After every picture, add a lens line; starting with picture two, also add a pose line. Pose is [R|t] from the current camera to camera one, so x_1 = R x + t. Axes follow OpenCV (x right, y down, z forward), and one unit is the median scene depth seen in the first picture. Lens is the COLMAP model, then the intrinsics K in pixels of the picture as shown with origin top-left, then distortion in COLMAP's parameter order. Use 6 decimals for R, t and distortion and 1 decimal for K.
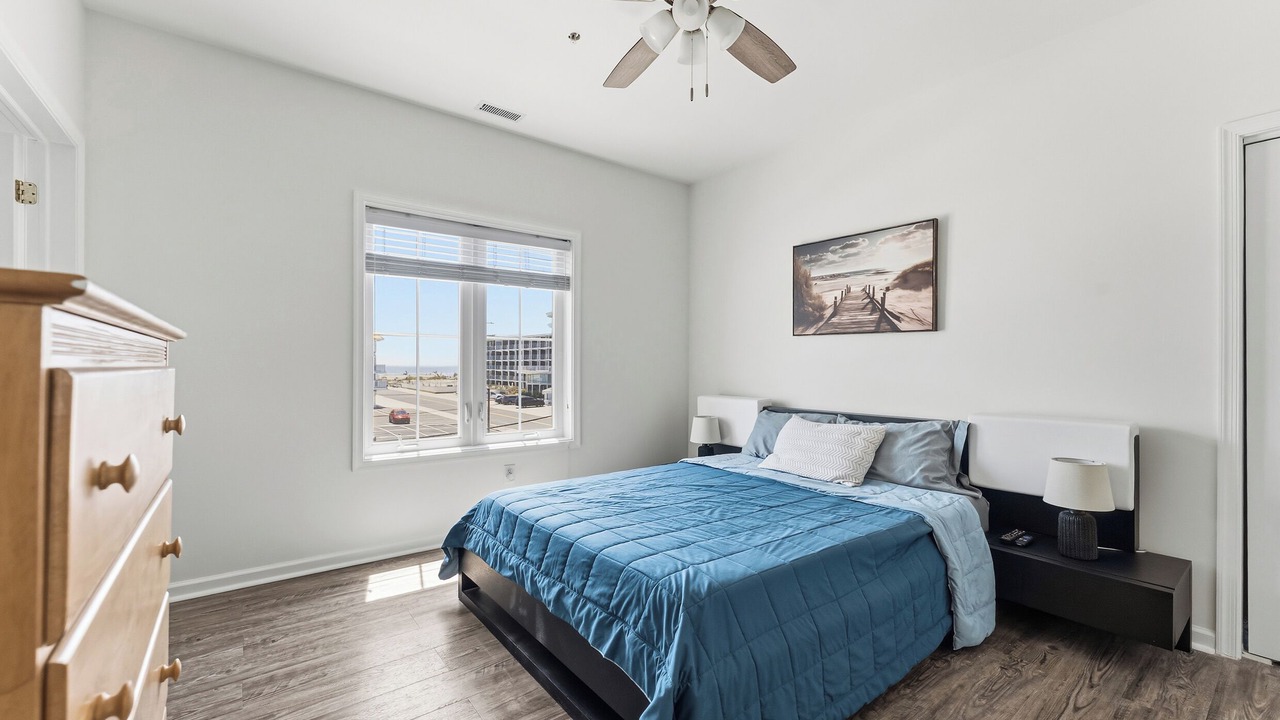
lens RADIAL K [[514.6, 0, 647.1], [0, 514.6, 366.0], [0, 0, 1]] dist [0.012540, -0.000012]
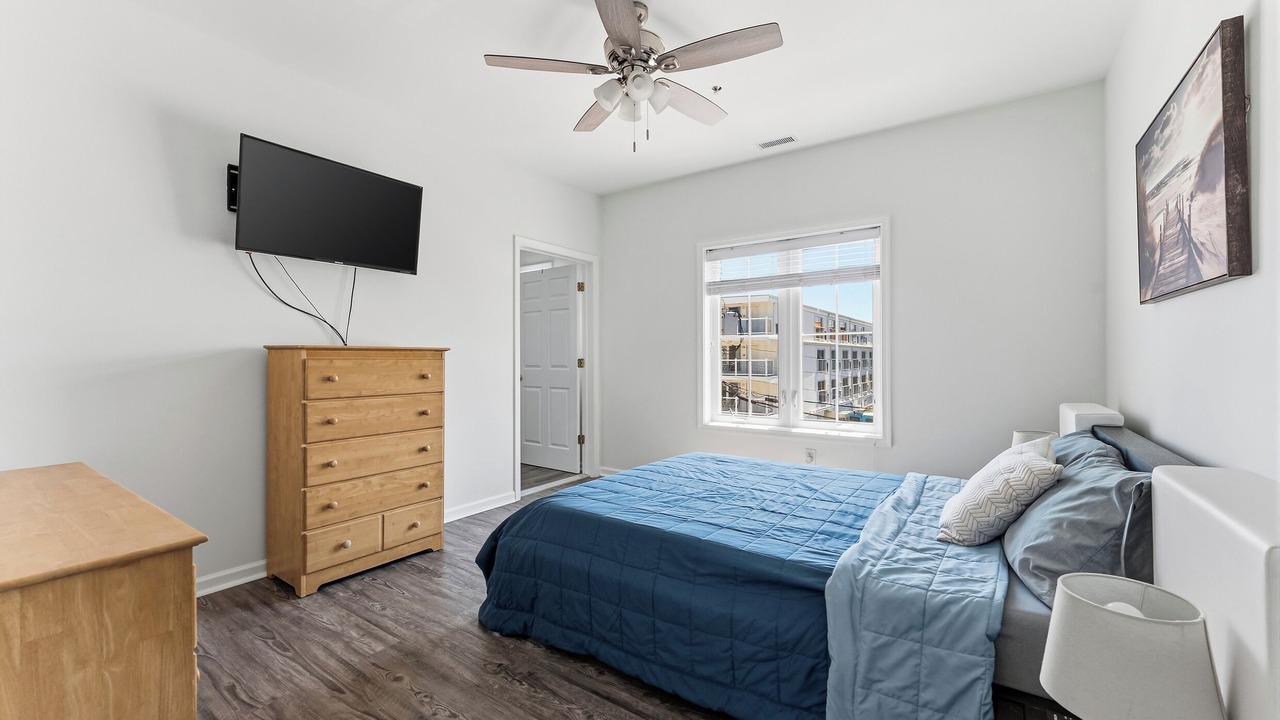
lens RADIAL K [[514.6, 0, 640.4], [0, 514.6, 358.3], [0, 0, 1]] dist [0.012540, -0.000012]
pose [[0.308829, -0.004627, -0.951106, 0.743615], [-0.002502, 0.999981, -0.005677, 0.005003], [0.951114, 0.004133, 0.308811, 0.352856]]
